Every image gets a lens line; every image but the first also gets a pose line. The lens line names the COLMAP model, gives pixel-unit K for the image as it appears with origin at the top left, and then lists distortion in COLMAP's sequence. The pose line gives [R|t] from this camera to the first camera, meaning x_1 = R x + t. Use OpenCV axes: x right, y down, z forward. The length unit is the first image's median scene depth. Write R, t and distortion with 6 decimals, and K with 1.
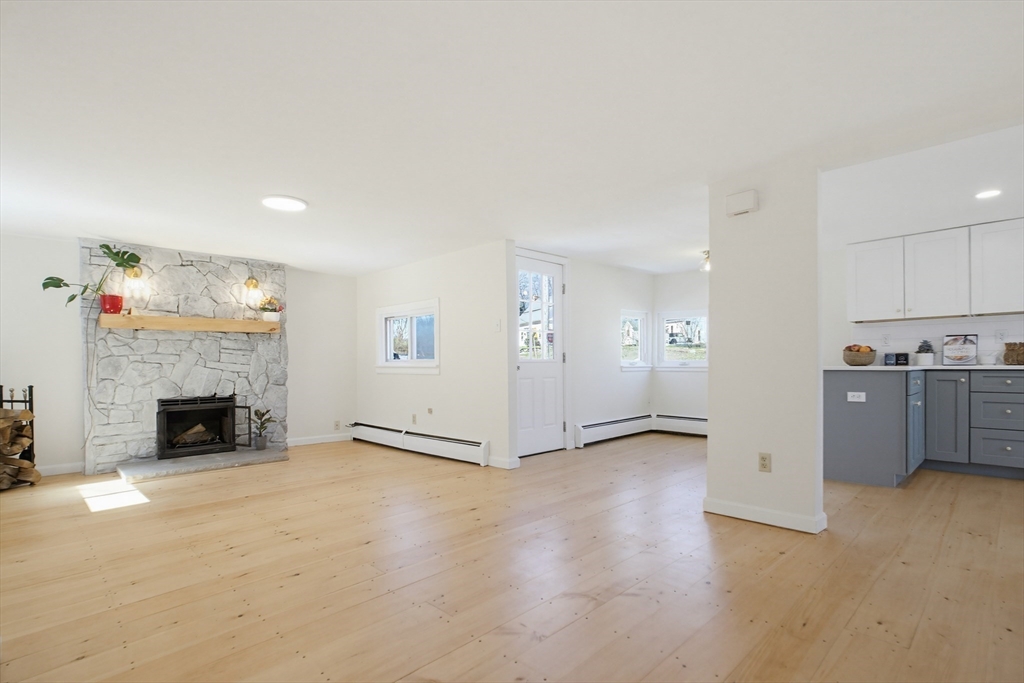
lens RADIAL K [[507.5, 0, 524.7], [0, 507.5, 366.7], [0, 0, 1]] dist [-0.001734, 0.000720]
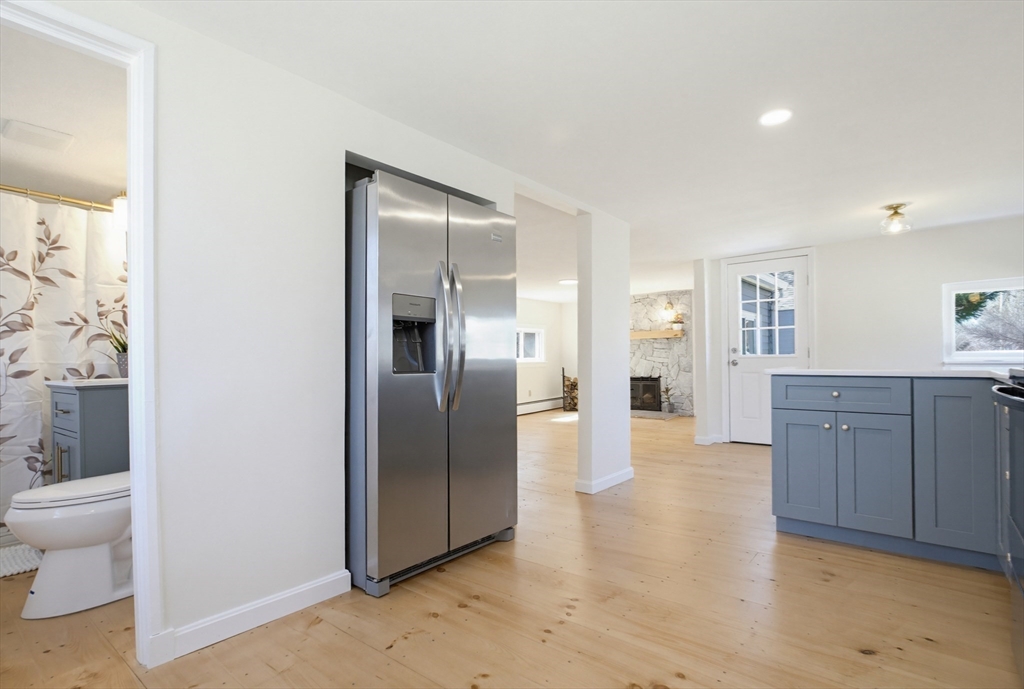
lens RADIAL K [[510.6, 0, 512.0], [0, 510.6, 344.5], [0, 0, 1]] dist [0.001348, 0.001039]
pose [[0.091031, -0.020963, -0.995627, 1.074414], [0.001753, 0.999780, -0.020891, -0.015288], [0.995846, 0.000157, 0.091048, 0.403820]]
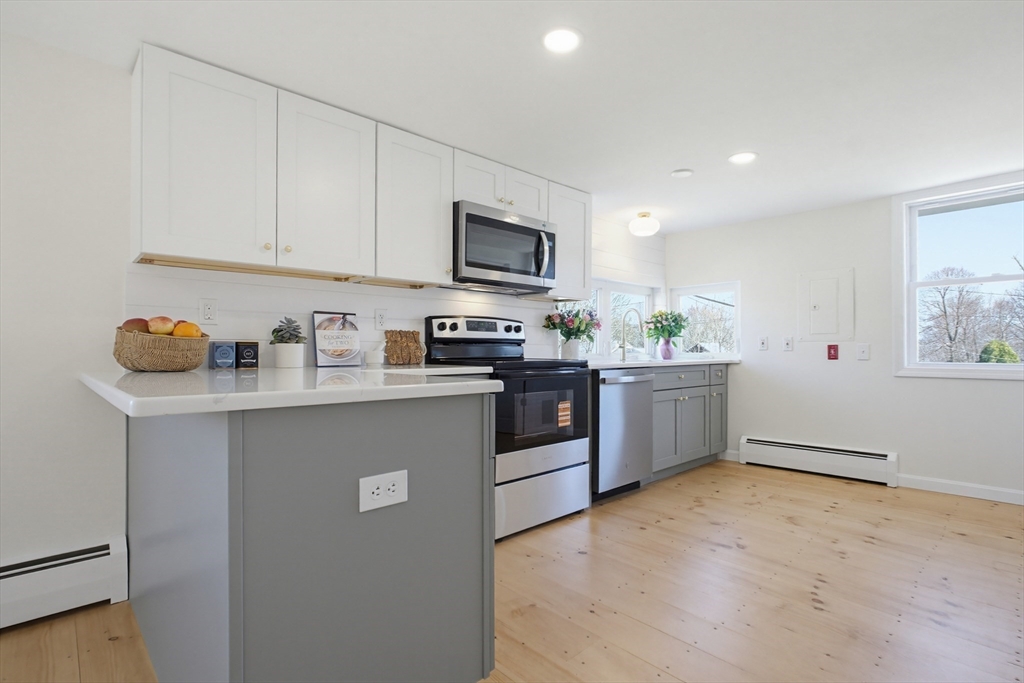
lens RADIAL K [[494.4, 0, 528.6], [0, 494.4, 343.6], [0, 0, 1]] dist [-0.010668, 0.000928]
pose [[0.014355, 0.020072, 0.999695, 0.284892], [0.002149, 0.999796, -0.020105, -0.014979], [-0.999895, 0.002437, 0.014309, 0.707170]]
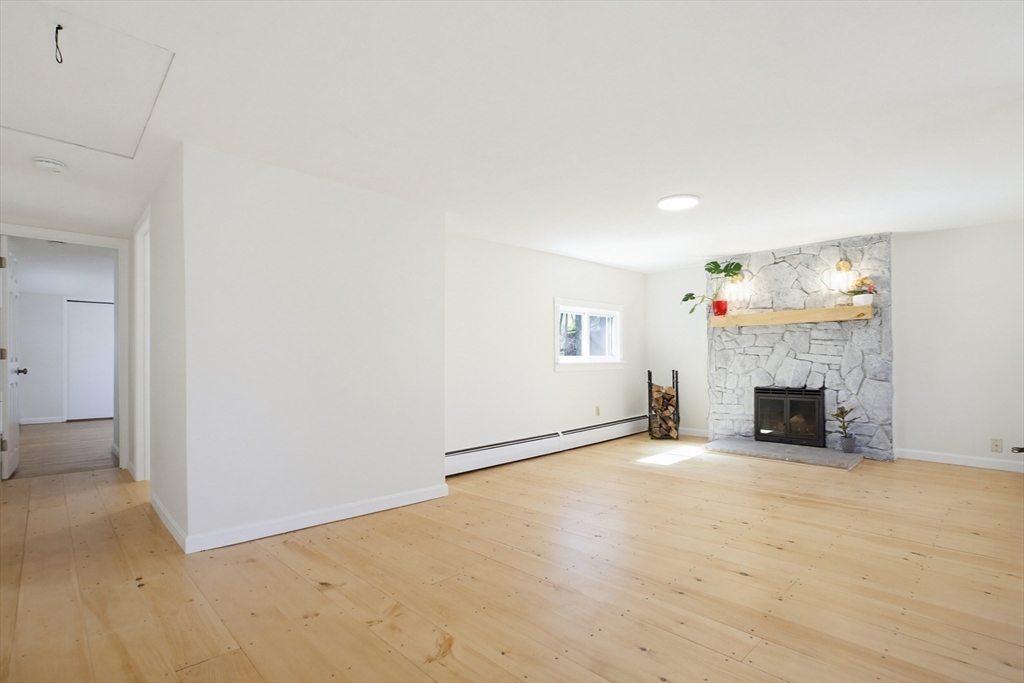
lens RADIAL K [[498.6, 0, 521.0], [0, 498.6, 355.9], [0, 0, 1]] dist [-0.008722, 0.001144]
pose [[-0.018651, 0.002896, -0.999822, 0.383068], [0.002413, 0.999993, 0.002852, -0.009011], [0.999823, -0.002359, -0.018658, 0.482875]]
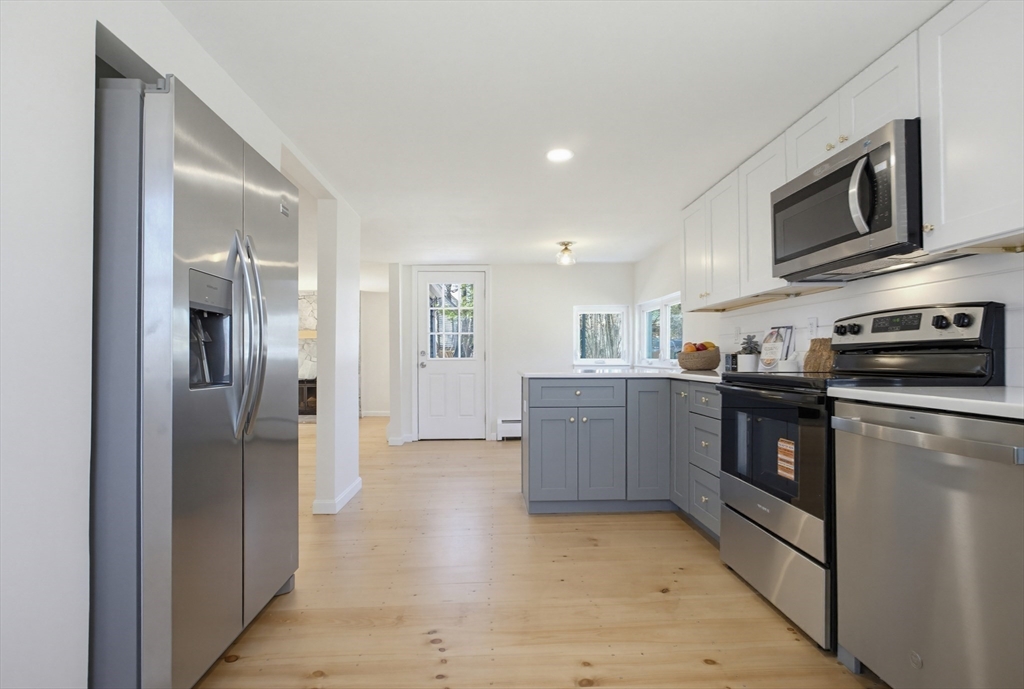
lens RADIAL K [[512.3, 0, 511.7], [0, 512.3, 353.7], [0, 0, 1]] dist [-0.002206, 0.000091]
pose [[0.730969, 0.002959, -0.682405, 0.962760], [-0.008374, 0.999954, -0.004634, -0.020296], [0.682360, 0.009102, 0.730960, 0.257281]]
